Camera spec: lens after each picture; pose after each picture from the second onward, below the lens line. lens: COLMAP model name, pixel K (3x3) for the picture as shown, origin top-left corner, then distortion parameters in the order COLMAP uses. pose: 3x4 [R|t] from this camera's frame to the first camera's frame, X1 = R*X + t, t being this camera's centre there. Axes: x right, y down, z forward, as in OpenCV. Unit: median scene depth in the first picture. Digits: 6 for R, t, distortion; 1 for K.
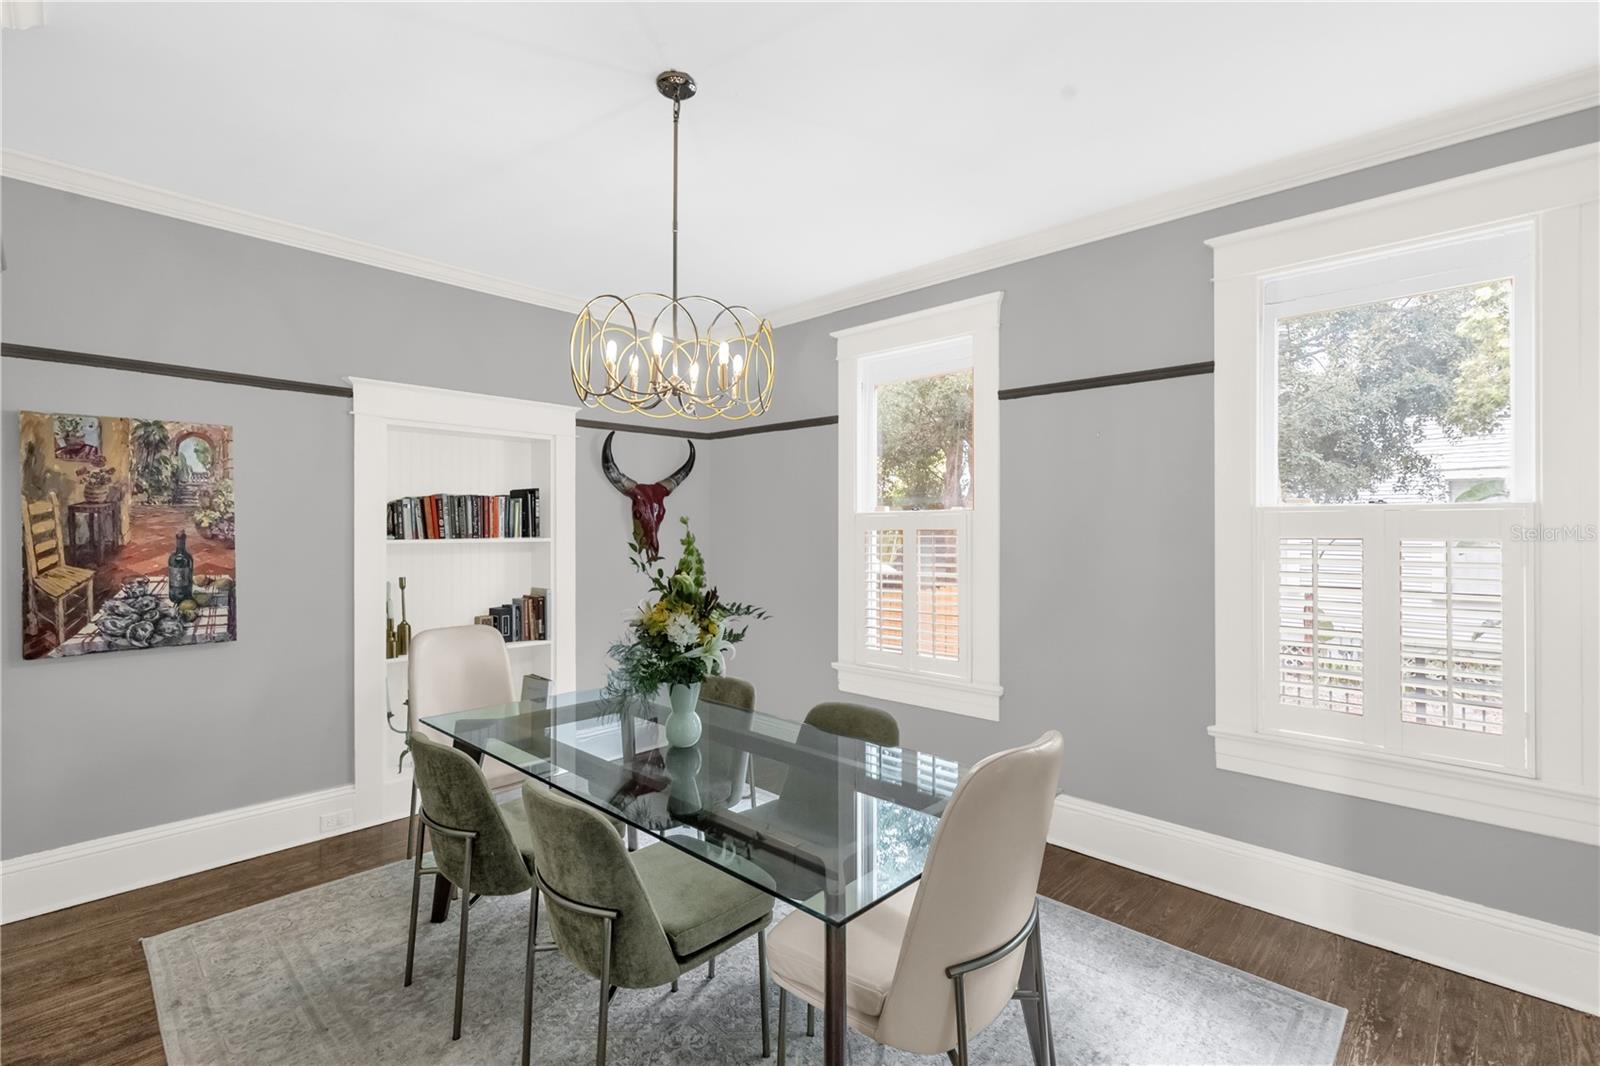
lens RADIAL K [[730.9, 0, 803.3], [0, 730.9, 528.2], [0, 0, 1]] dist [0.013661, -0.002293]
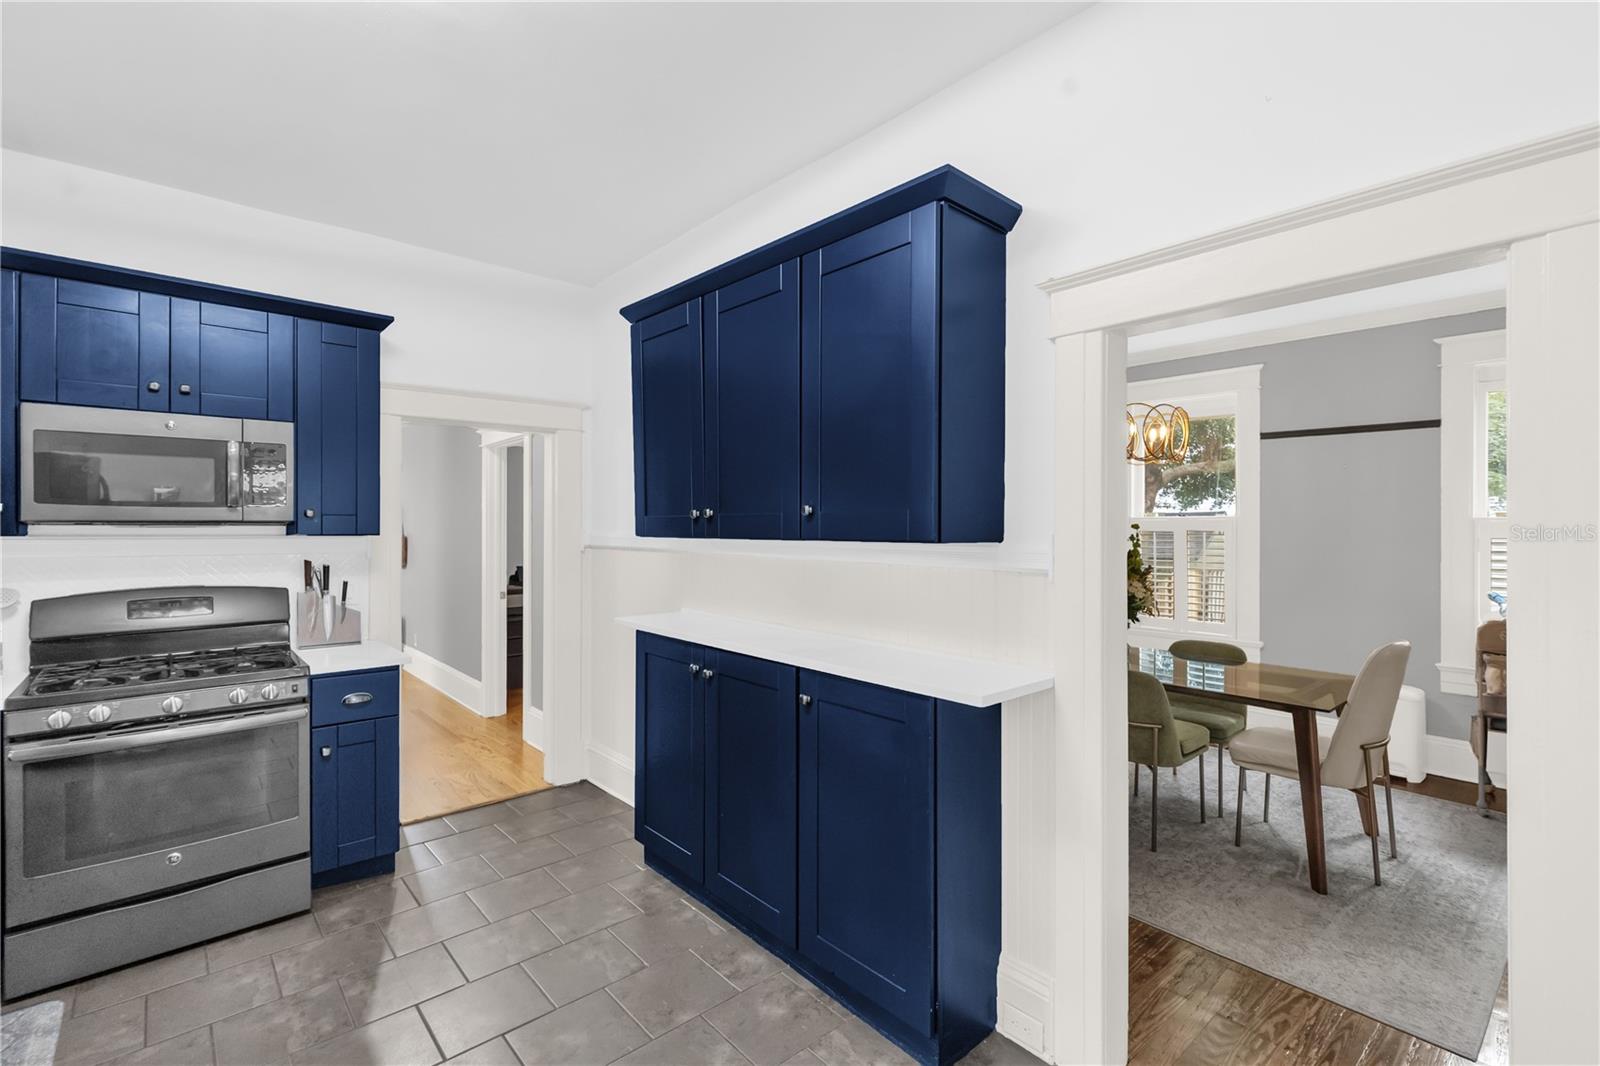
lens RADIAL K [[730.9, 0, 801.7], [0, 730.9, 528.8], [0, 0, 1]] dist [0.013661, -0.002293]
pose [[0.996513, -0.002723, -0.083395, -0.457138], [0.002482, 0.999992, -0.002994, -0.000065], [0.083402, 0.002777, 0.996512, -0.454280]]
